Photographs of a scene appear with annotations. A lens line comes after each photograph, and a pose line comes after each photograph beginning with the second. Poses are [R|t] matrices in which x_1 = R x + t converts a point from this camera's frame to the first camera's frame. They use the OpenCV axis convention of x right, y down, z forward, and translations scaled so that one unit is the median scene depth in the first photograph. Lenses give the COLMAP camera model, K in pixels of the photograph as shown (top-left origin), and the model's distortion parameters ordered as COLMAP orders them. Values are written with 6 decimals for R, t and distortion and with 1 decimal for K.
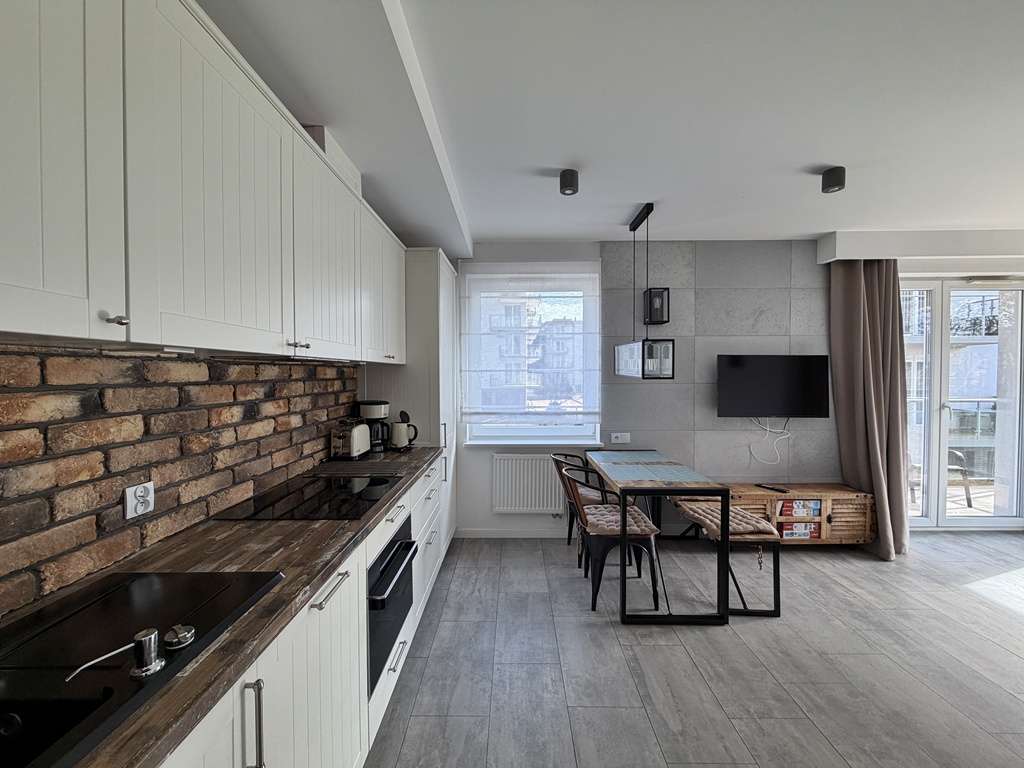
lens RADIAL K [[407.4, 0, 509.7], [0, 407.4, 381.7], [0, 0, 1]] dist [-0.000022, -0.000015]
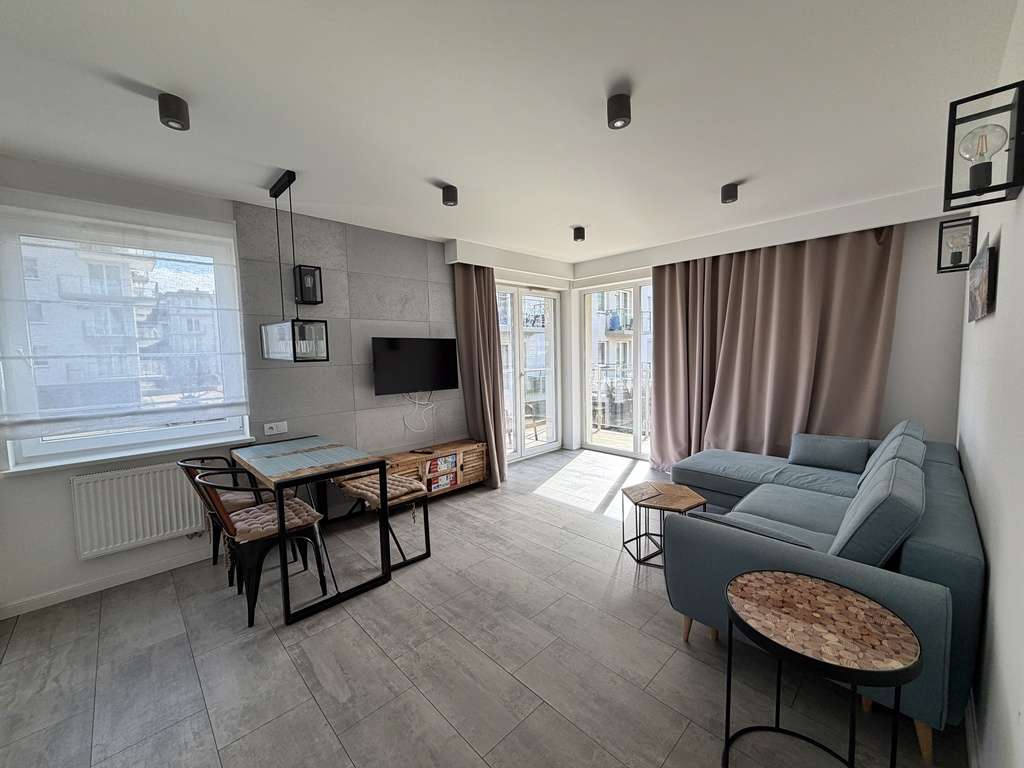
lens RADIAL K [[407.4, 0, 510.8], [0, 407.4, 381.6], [0, 0, 1]] dist [-0.000022, -0.000015]
pose [[0.711167, -0.063849, 0.700118, 0.023428], [0.034629, 0.997840, 0.055825, 0.003398], [-0.702170, -0.015456, 0.711842, -0.014247]]
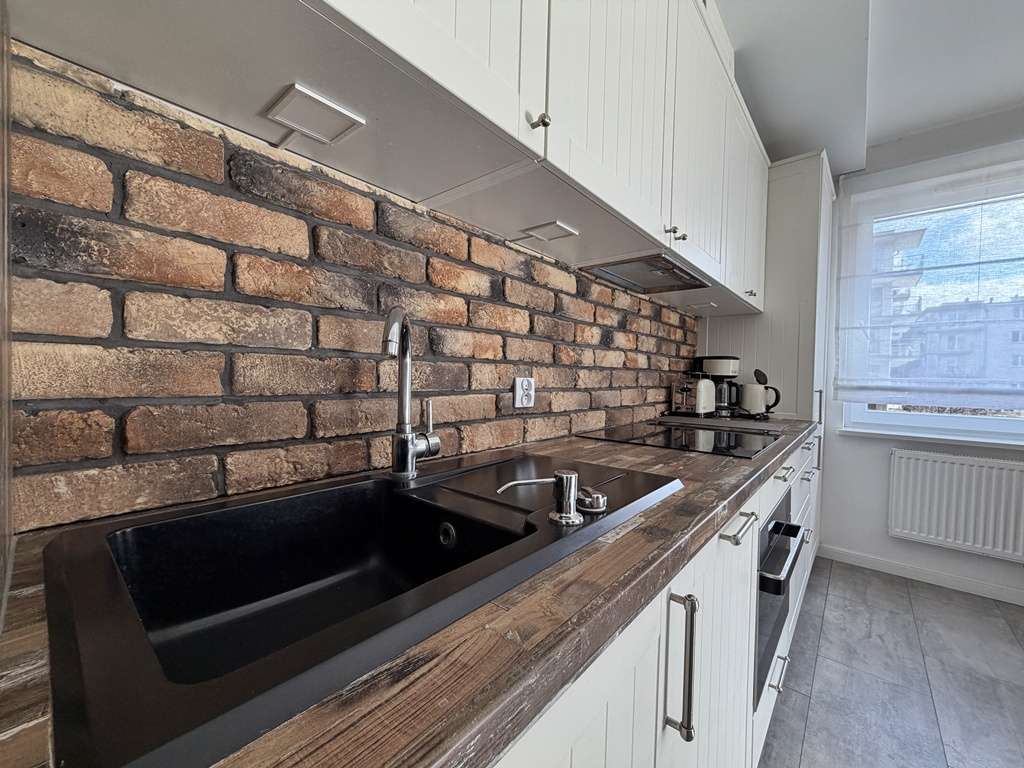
lens RADIAL K [[407.4, 0, 510.0], [0, 407.4, 381.2], [0, 0, 1]] dist [-0.000022, -0.000015]
pose [[0.763936, 0.030430, -0.644575, -0.140165], [-0.038306, 0.999264, 0.001776, 0.130434], [0.644155, 0.023334, 0.764539, 0.098322]]
